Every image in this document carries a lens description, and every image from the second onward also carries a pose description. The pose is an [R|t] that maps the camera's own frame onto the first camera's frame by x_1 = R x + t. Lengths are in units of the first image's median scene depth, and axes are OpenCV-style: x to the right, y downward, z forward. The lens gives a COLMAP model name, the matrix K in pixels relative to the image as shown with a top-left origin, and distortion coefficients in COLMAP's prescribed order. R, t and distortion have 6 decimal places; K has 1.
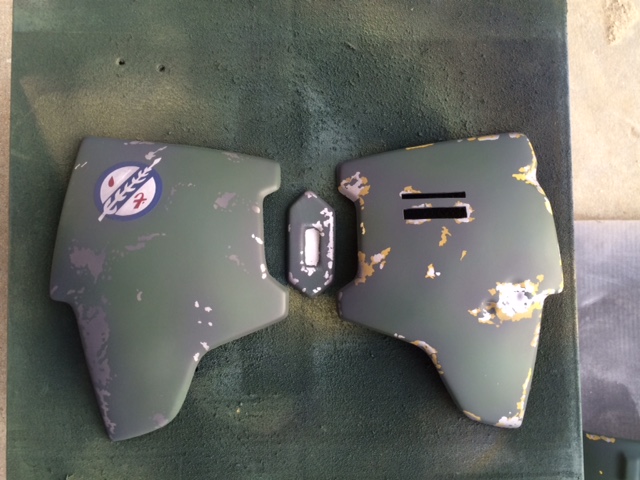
lens RADIAL K [[530.7, 0, 320.0], [0, 530.7, 240.0], [0, 0, 1]] dist [-0.043249, -0.005369]
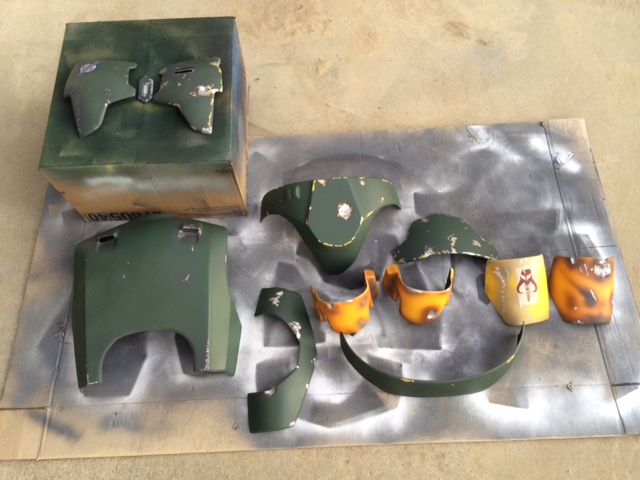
lens RADIAL K [[530.7, 0, 320.0], [0, 530.7, 240.0], [0, 0, 1]] dist [-0.043249, -0.005369]
pose [[0.998714, -0.050272, -0.006521, 0.991459], [0.043998, 0.923499, -0.381069, 2.097774], [0.025179, 0.380293, 0.924523, -1.534540]]
